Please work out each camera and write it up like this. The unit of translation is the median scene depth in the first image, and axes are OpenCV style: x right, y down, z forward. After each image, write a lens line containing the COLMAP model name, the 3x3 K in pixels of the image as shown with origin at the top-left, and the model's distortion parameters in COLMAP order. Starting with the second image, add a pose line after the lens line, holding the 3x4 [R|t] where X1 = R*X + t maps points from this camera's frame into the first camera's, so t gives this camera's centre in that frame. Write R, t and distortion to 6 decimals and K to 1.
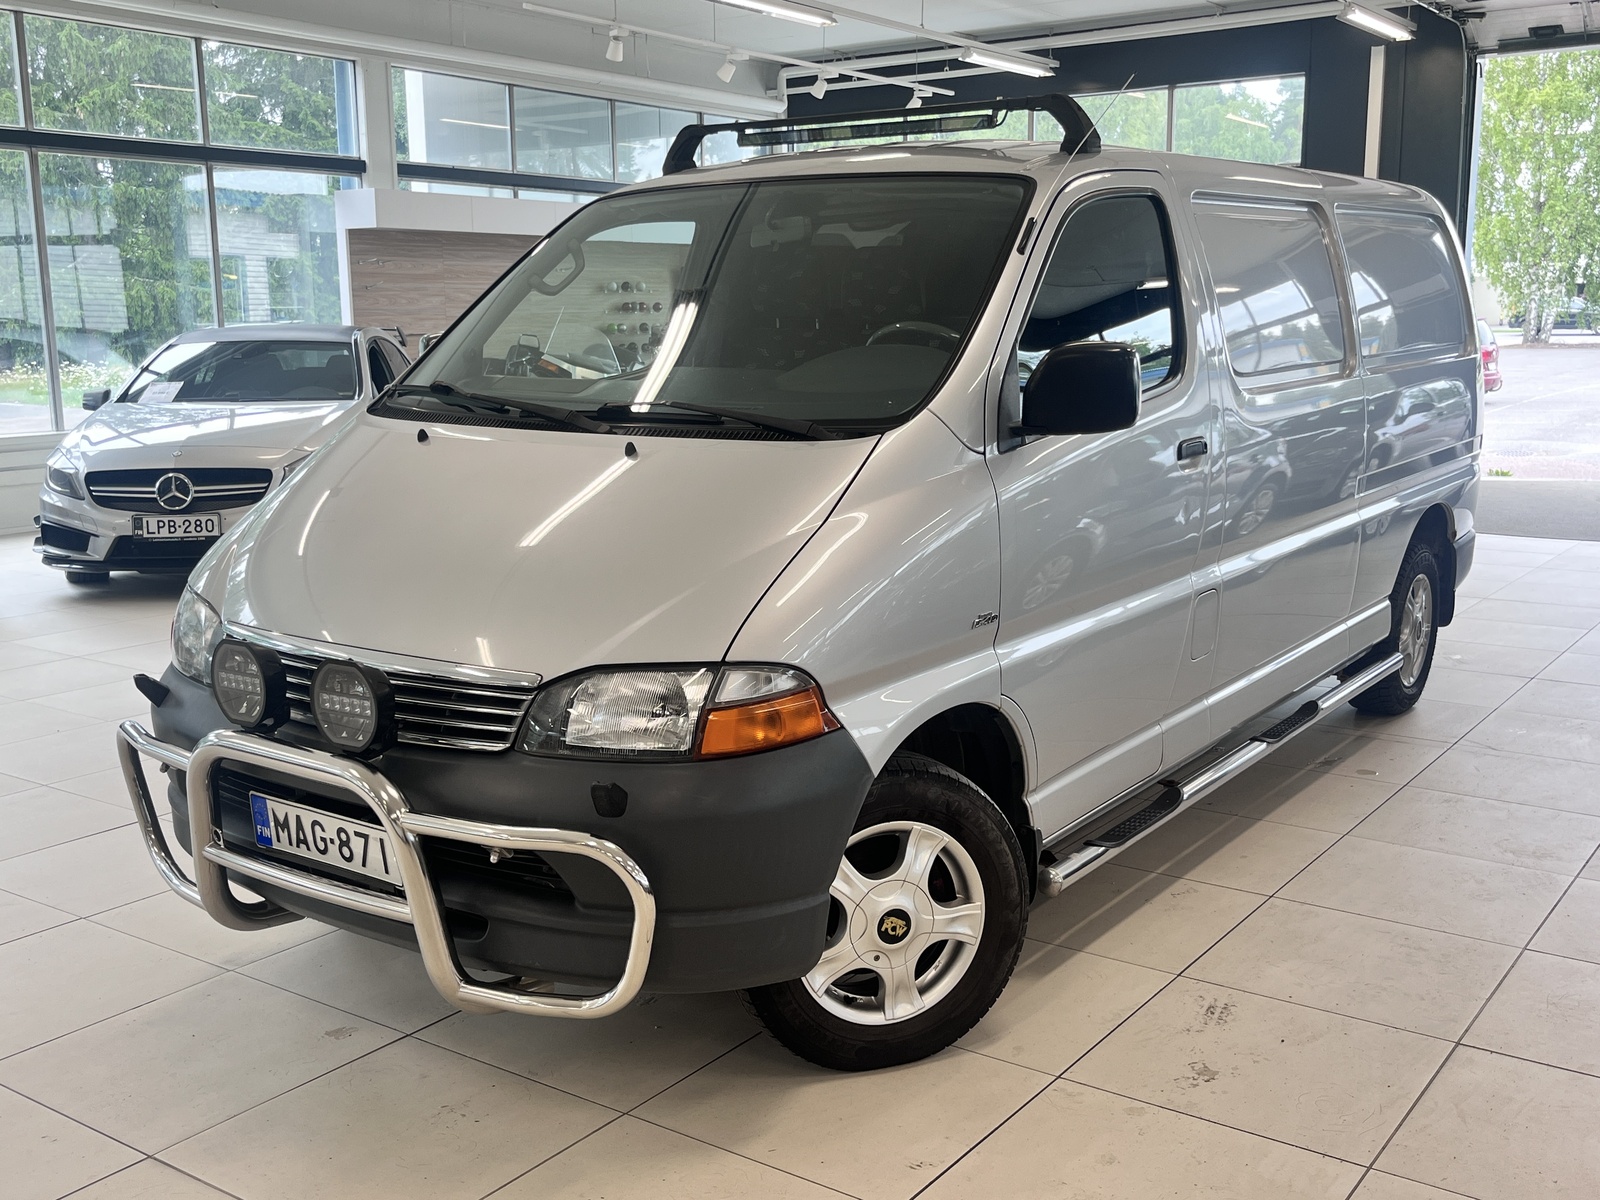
lens RADIAL K [[1623.7, 0, 800.0], [0, 1623.7, 600.0], [0, 0, 1]] dist [0.024292, -0.013812]
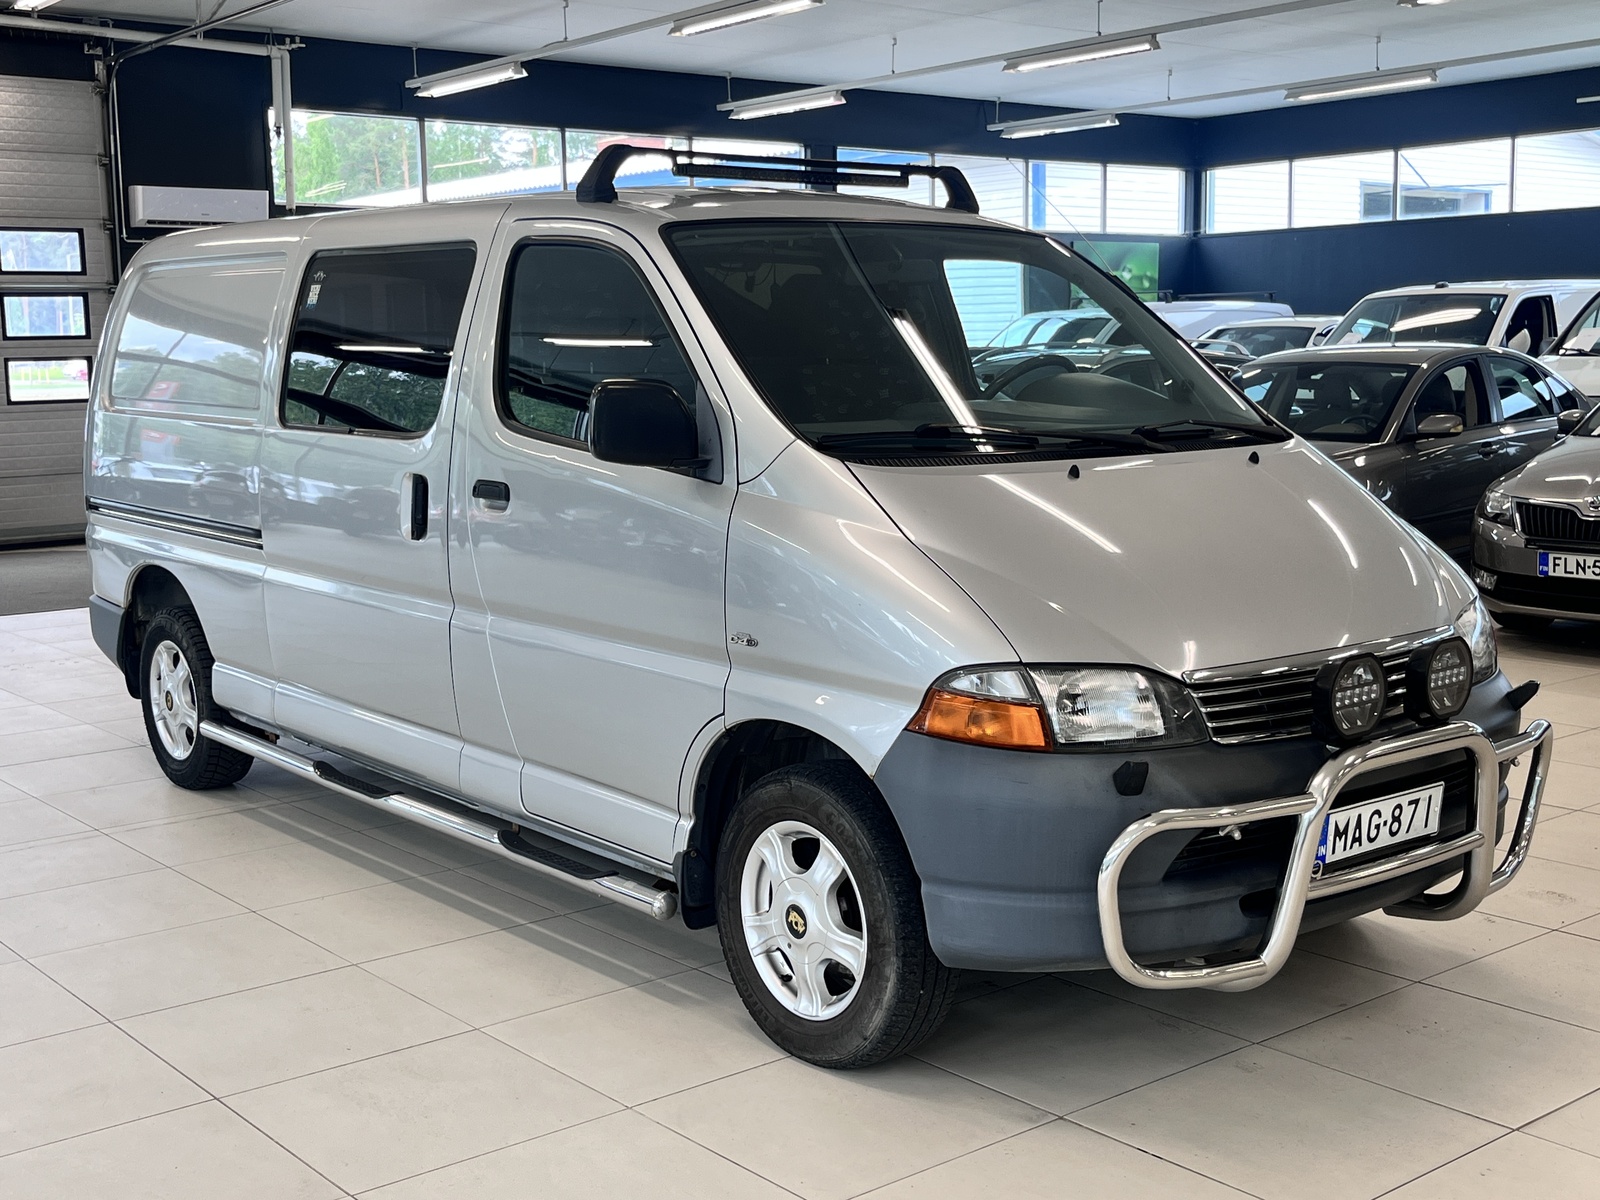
lens RADIAL K [[1931.7, 0, 800.0], [0, 1931.7, 600.0], [0, 0, 1]] dist [0.011620, -0.003211]
pose [[0.268581, -0.122190, 0.955476, -1.547501], [0.185682, 0.979886, 0.073117, -0.158463], [-0.945191, 0.157777, 0.285867, 0.940636]]
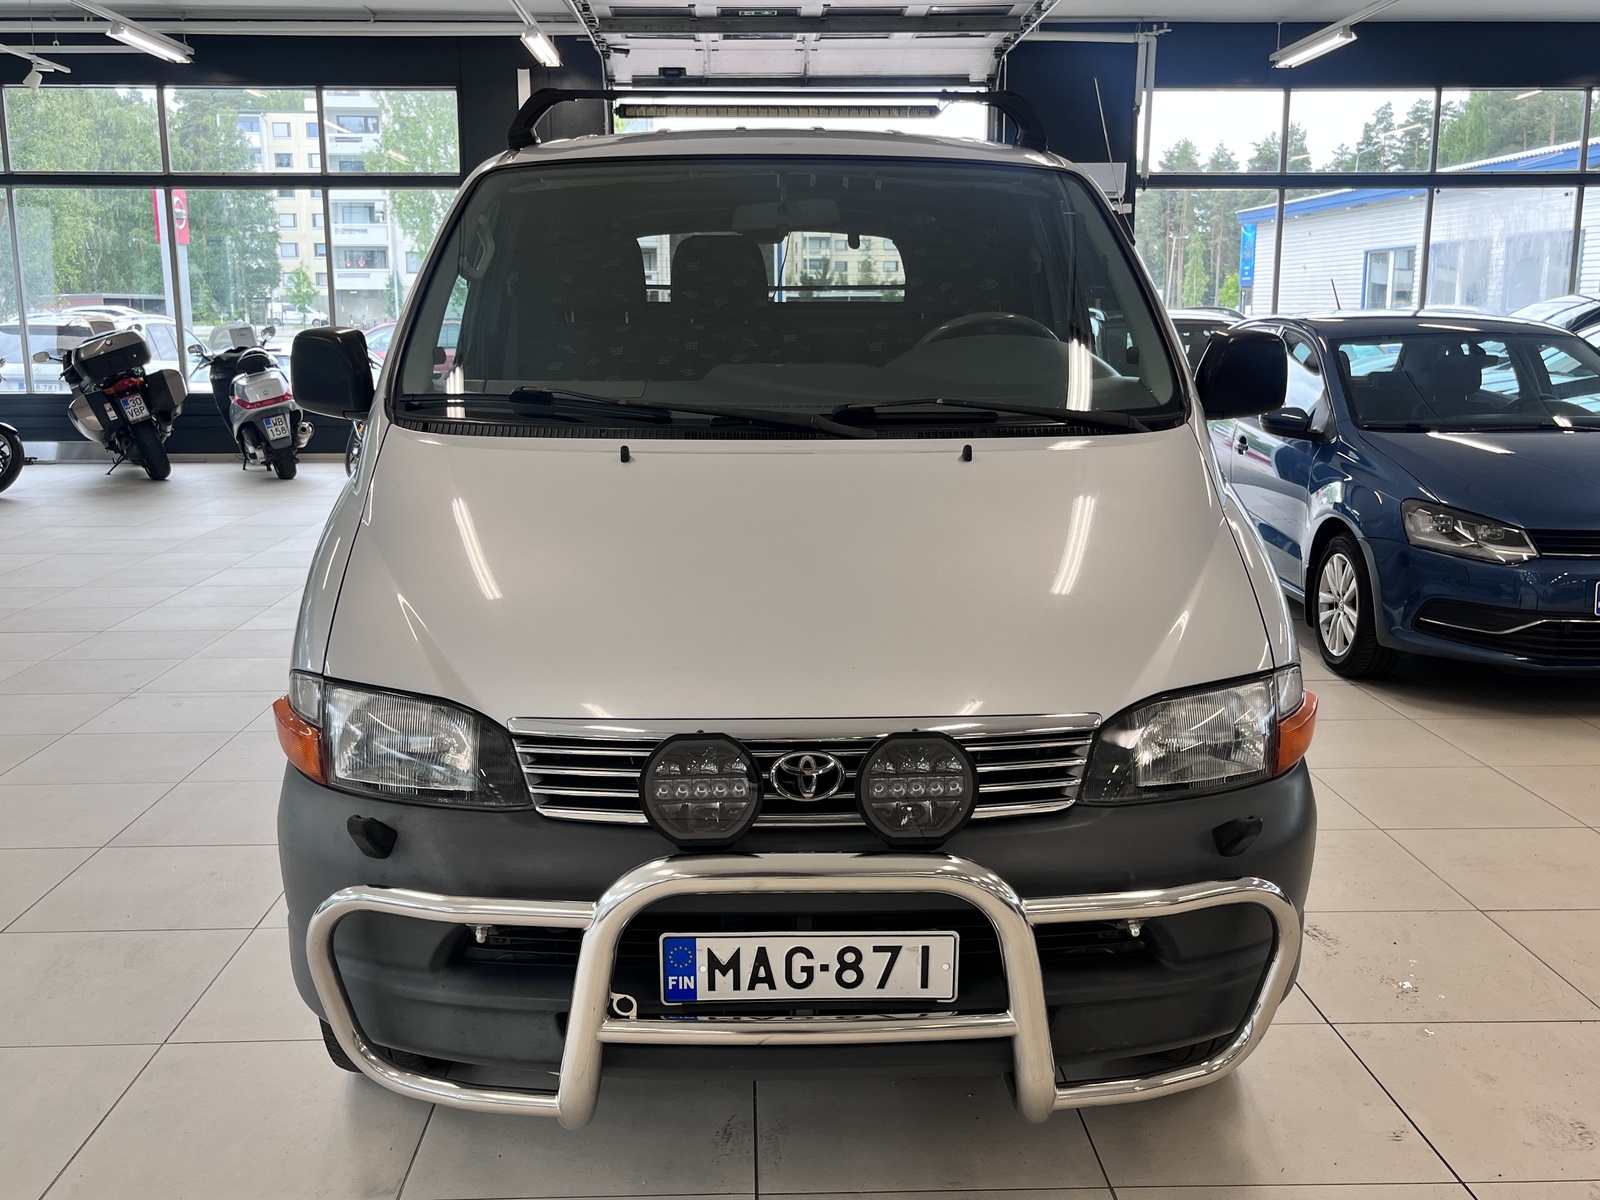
lens RADIAL K [[1531.4, 0, 800.0], [0, 1531.4, 600.0], [0, 0, 1]] dist [0.085274, -0.112053]
pose [[0.796388, -0.105862, 0.595449, -0.694784], [0.103044, 0.993916, 0.038887, -0.056766], [-0.595943, 0.030388, 0.802451, 0.389375]]
